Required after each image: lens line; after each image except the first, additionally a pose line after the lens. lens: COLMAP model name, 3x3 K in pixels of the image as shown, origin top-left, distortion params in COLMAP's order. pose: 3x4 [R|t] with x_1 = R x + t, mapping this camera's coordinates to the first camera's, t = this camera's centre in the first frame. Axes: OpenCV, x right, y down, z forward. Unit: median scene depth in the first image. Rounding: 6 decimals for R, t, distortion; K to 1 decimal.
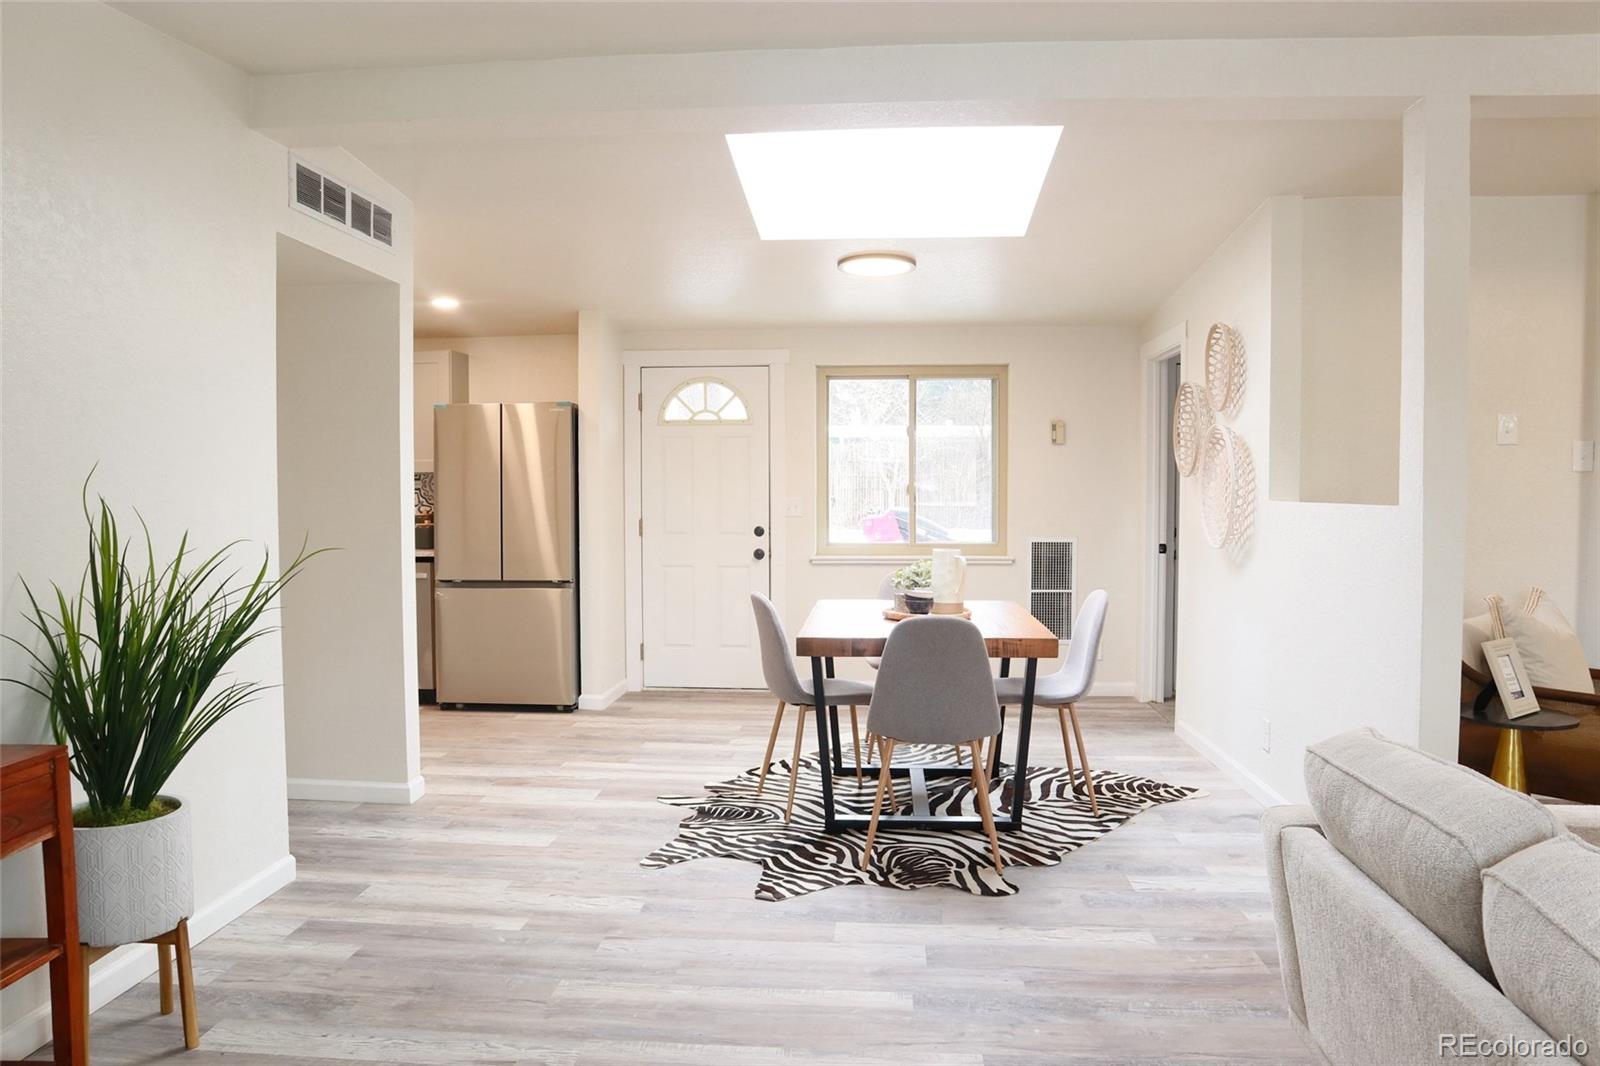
lens RADIAL K [[1108.8, 0, 800.0], [0, 1108.8, 533.0], [0, 0, 1]] dist [-0.130762, 0.083816]
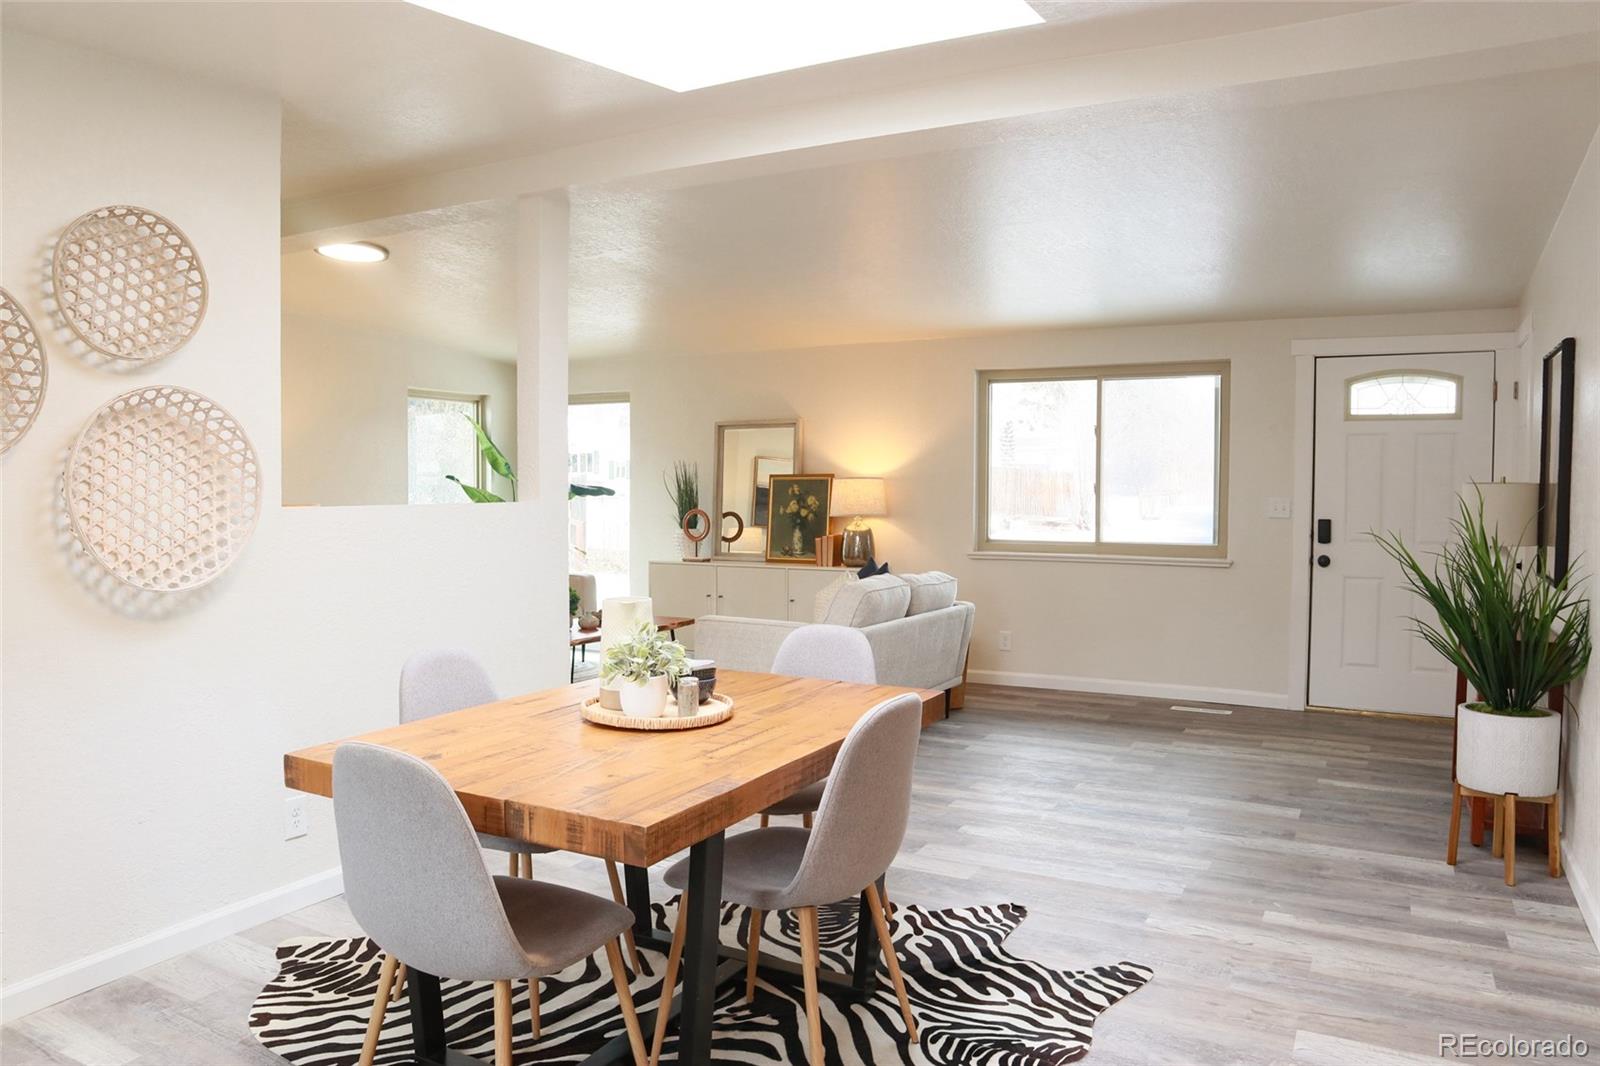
lens RADIAL K [[1108.8, 0, 800.0], [0, 1108.8, 533.0], [0, 0, 1]] dist [-0.130762, 0.083816]
pose [[-0.912195, -0.018564, 0.409337, -0.206872], [0.016185, 0.996561, 0.081262, -0.071207], [-0.409438, 0.080752, -0.908757, 1.630790]]
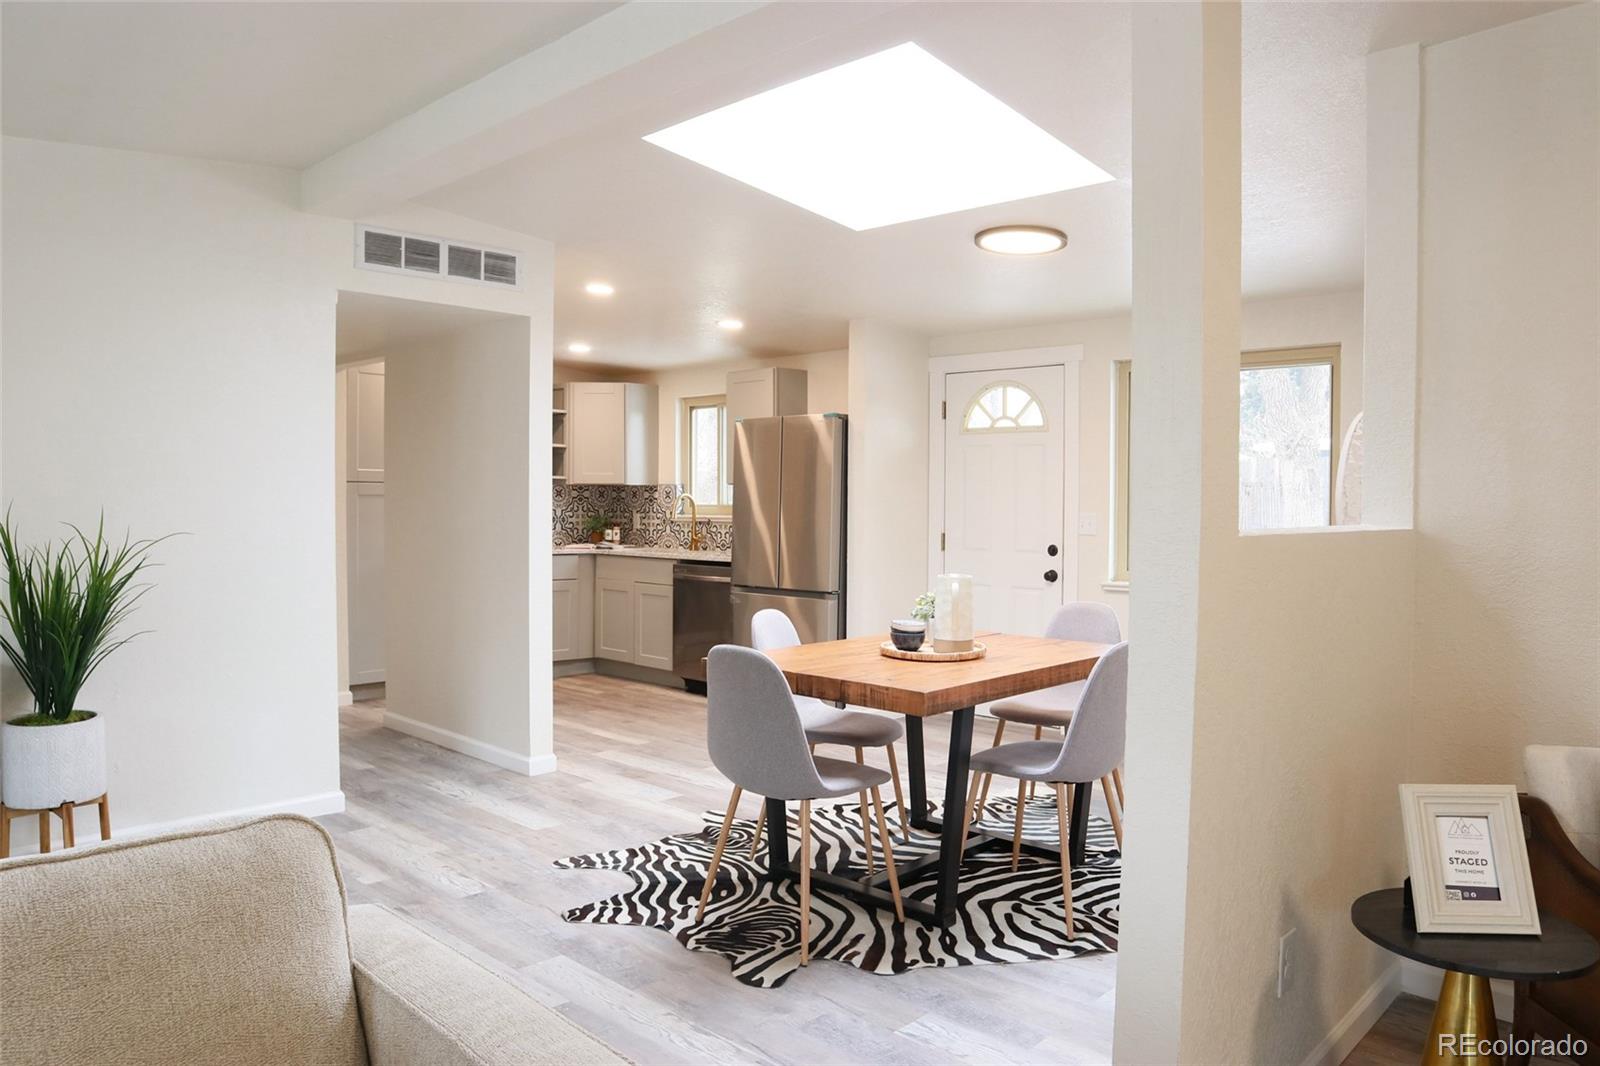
lens RADIAL K [[1108.8, 0, 800.0], [0, 1108.8, 533.0], [0, 0, 1]] dist [-0.130762, 0.083816]
pose [[0.778539, 0.027148, -0.627009, 0.613585], [-0.035512, 0.999369, -0.000825, -0.012814], [0.626591, 0.022909, 0.779012, 0.308041]]
